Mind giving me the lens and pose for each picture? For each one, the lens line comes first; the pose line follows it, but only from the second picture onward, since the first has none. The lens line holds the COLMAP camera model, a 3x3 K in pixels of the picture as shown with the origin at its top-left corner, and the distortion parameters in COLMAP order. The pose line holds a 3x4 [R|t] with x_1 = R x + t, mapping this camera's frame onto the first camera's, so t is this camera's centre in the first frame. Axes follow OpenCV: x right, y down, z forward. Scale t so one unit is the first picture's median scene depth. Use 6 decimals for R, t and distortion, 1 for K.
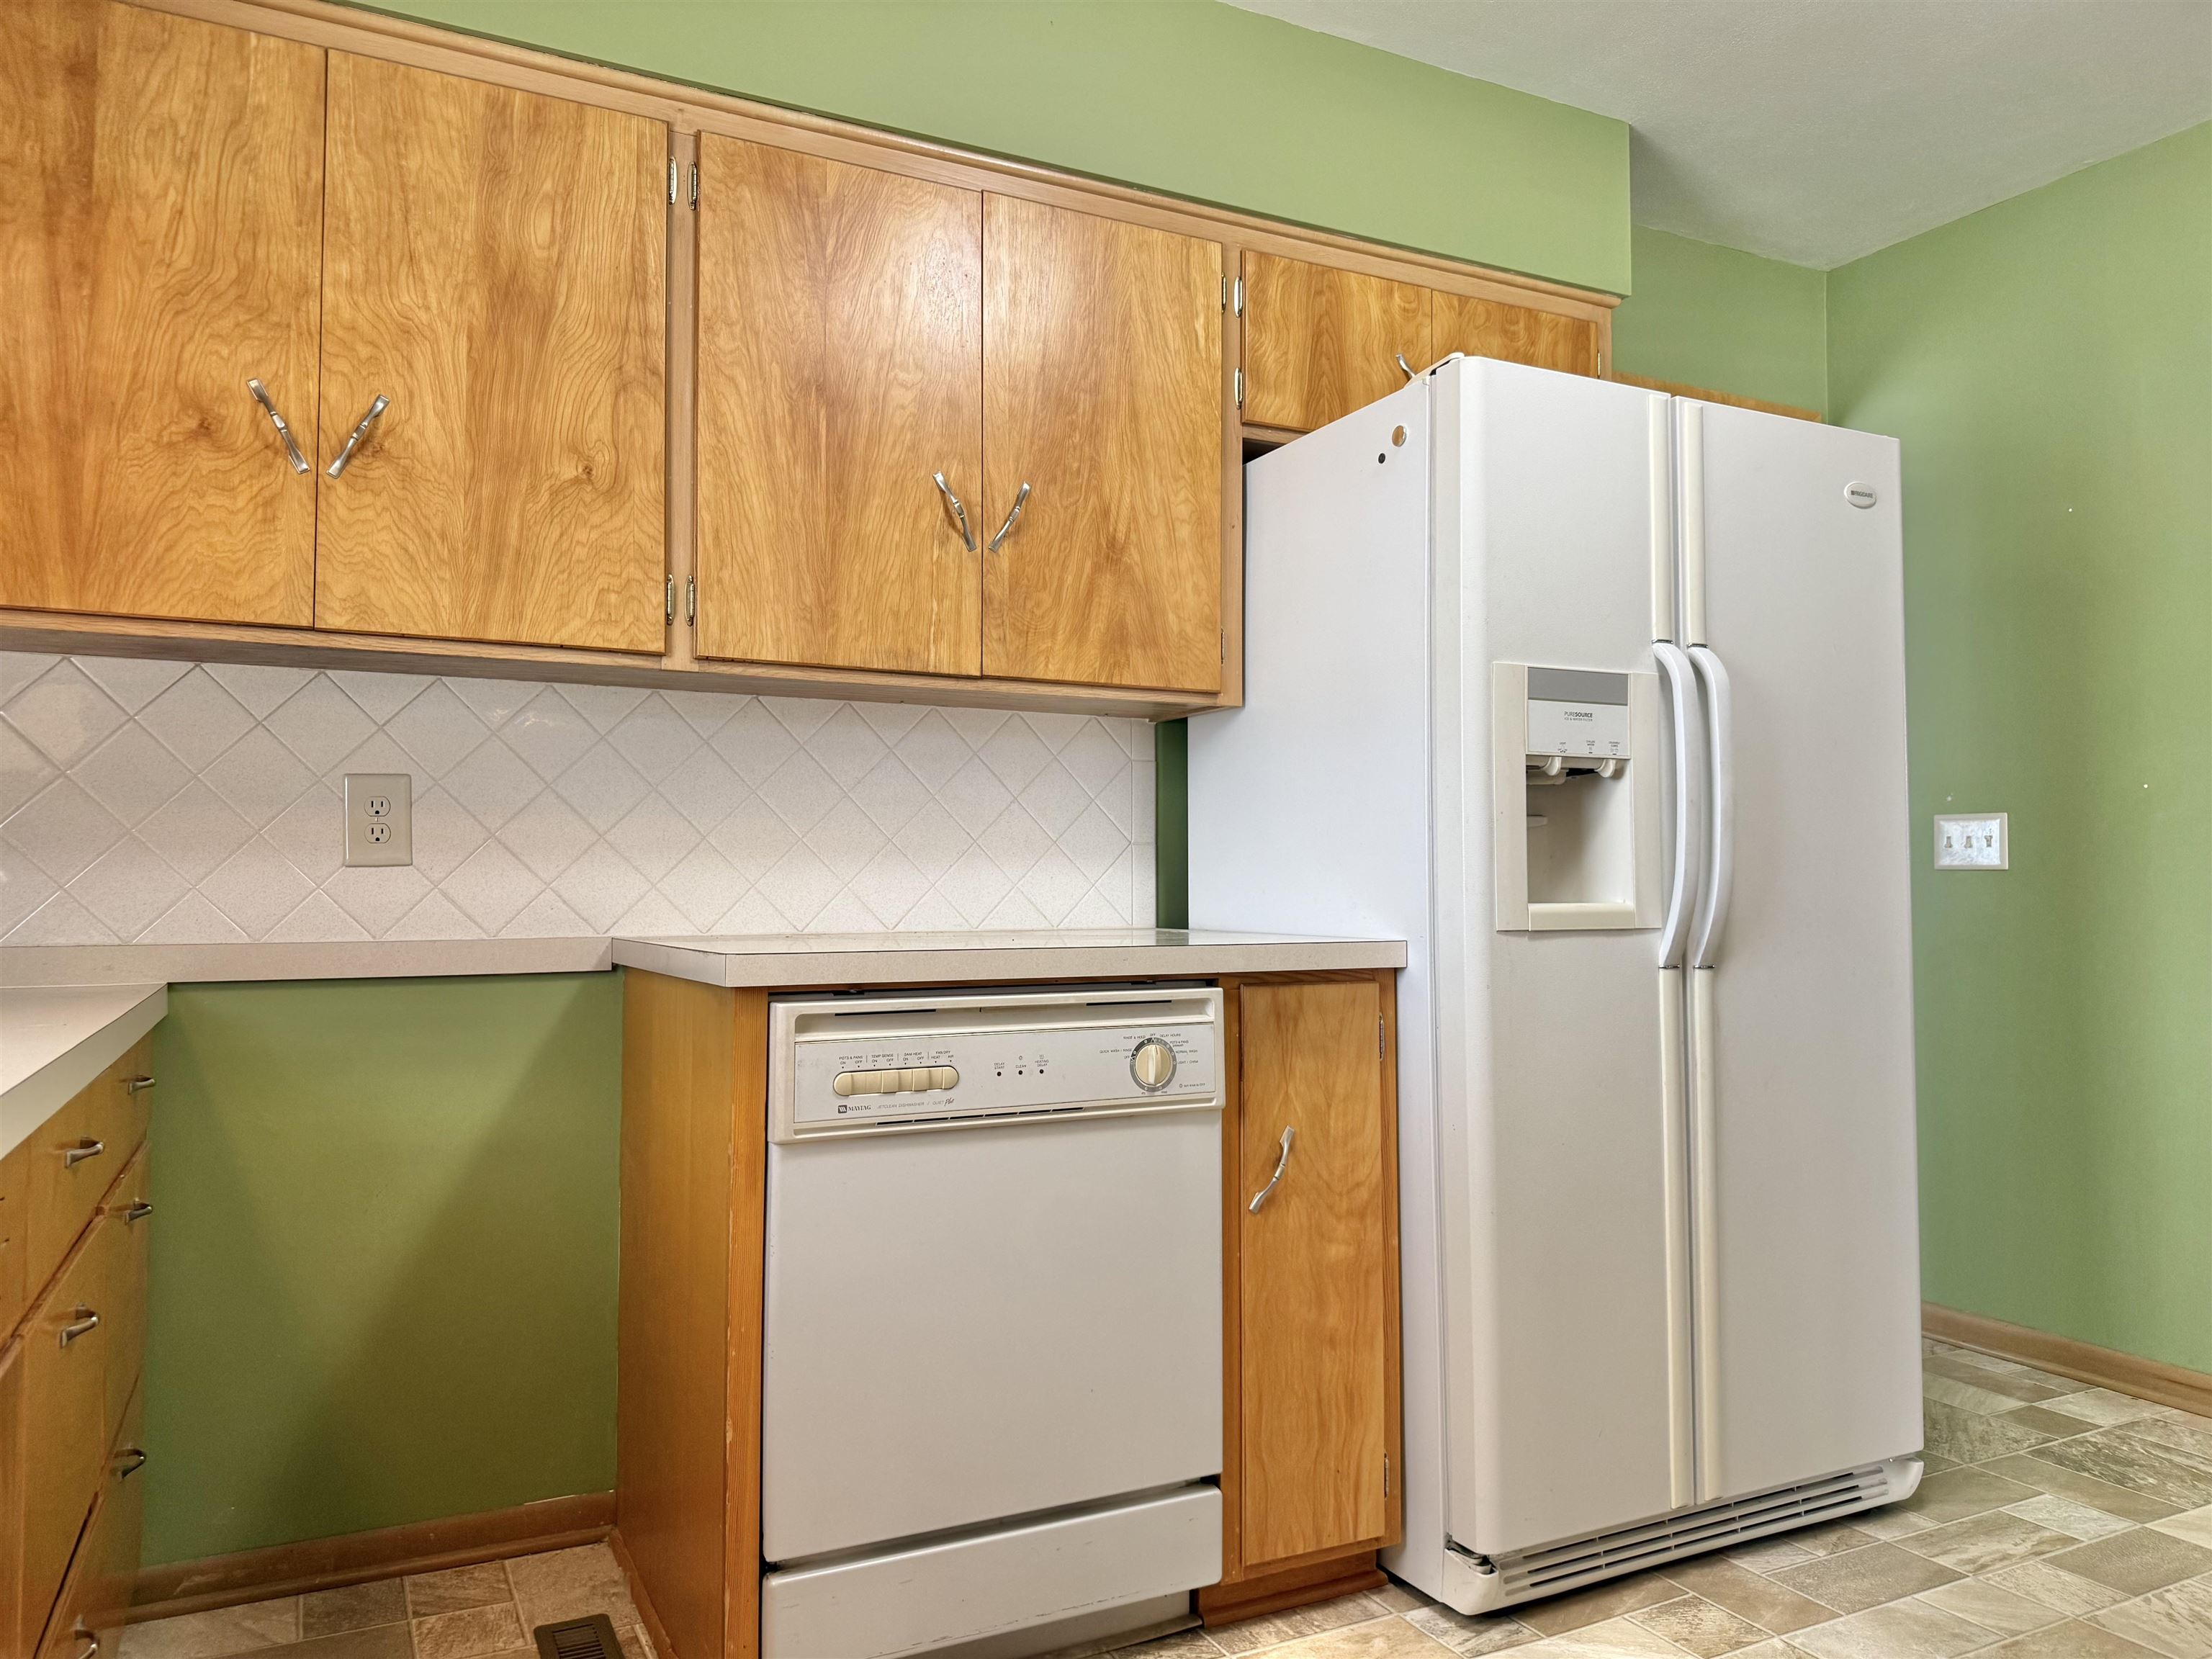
lens RADIAL K [[1552.3, 0, 1117.5], [0, 1552.3, 822.2], [0, 0, 1]] dist [0.069531, -0.074591]
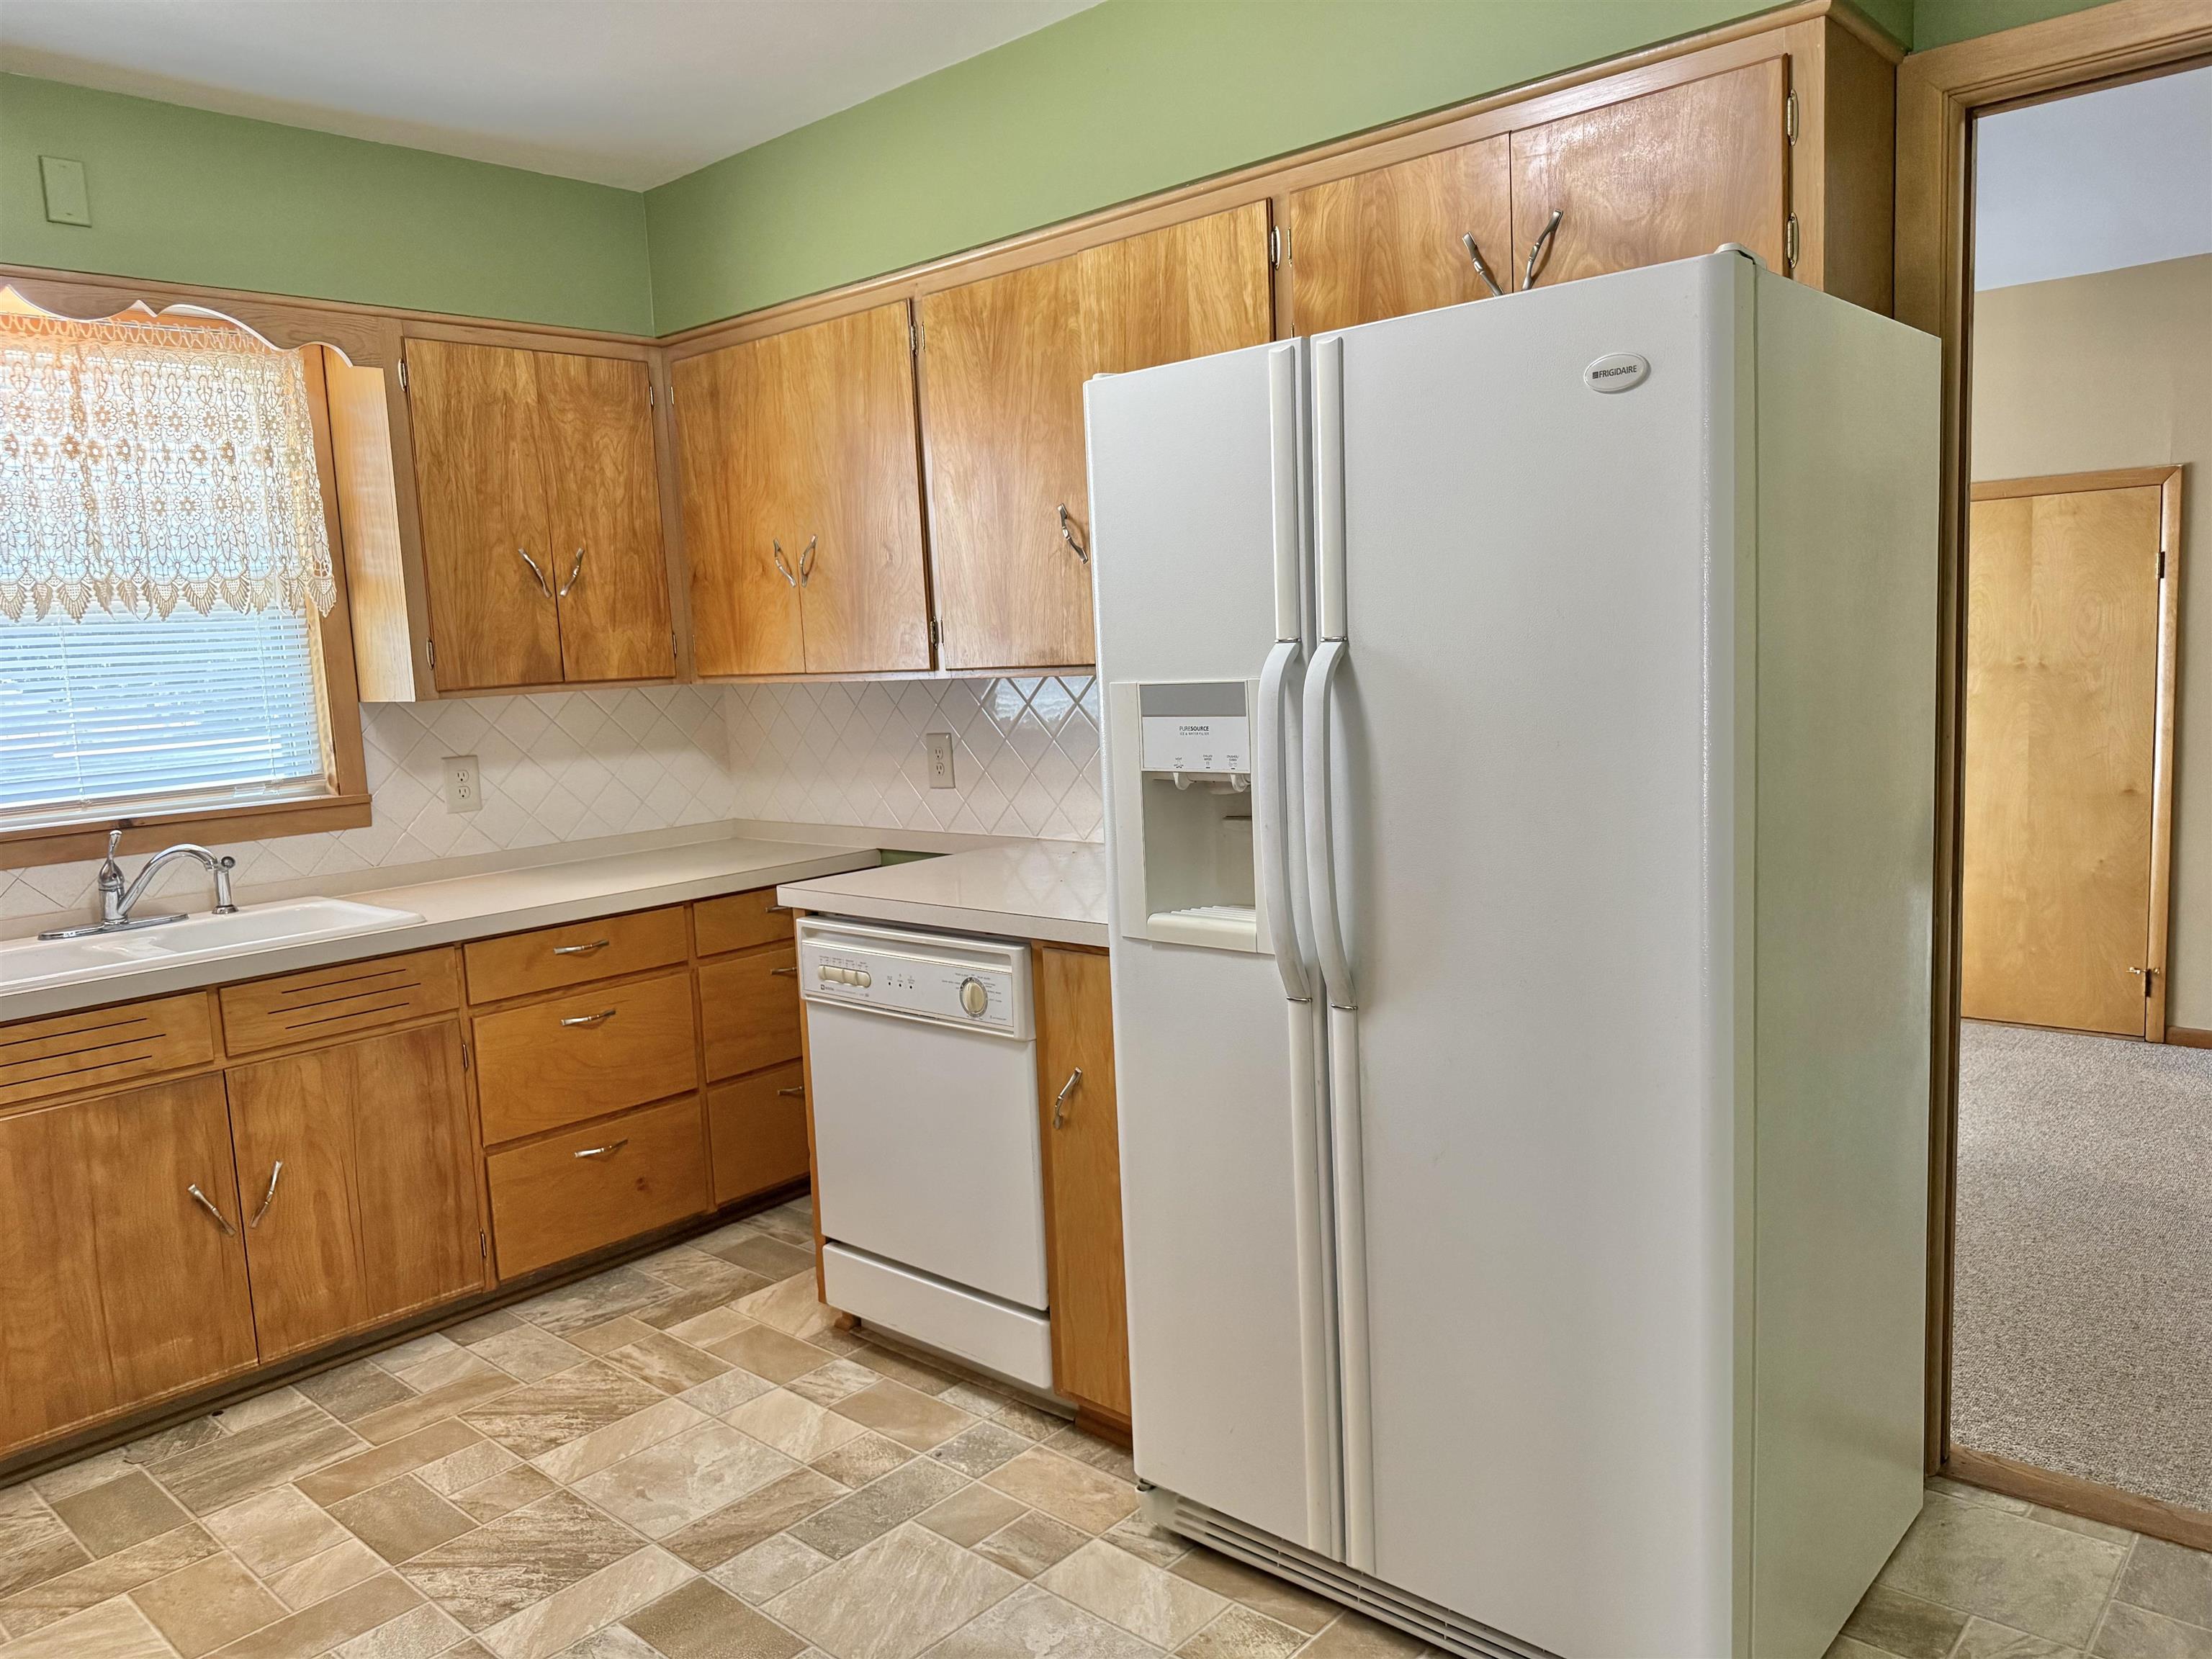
lens RADIAL K [[1544.3, 0, 1109.7], [0, 1544.3, 824.7], [0, 0, 1]] dist [0.130968, -0.210293]
pose [[0.358637, 0.093305, -0.928802, 1.183891], [0.085826, 0.987482, 0.132339, -0.142941], [0.929523, -0.127177, 0.346140, 0.619430]]
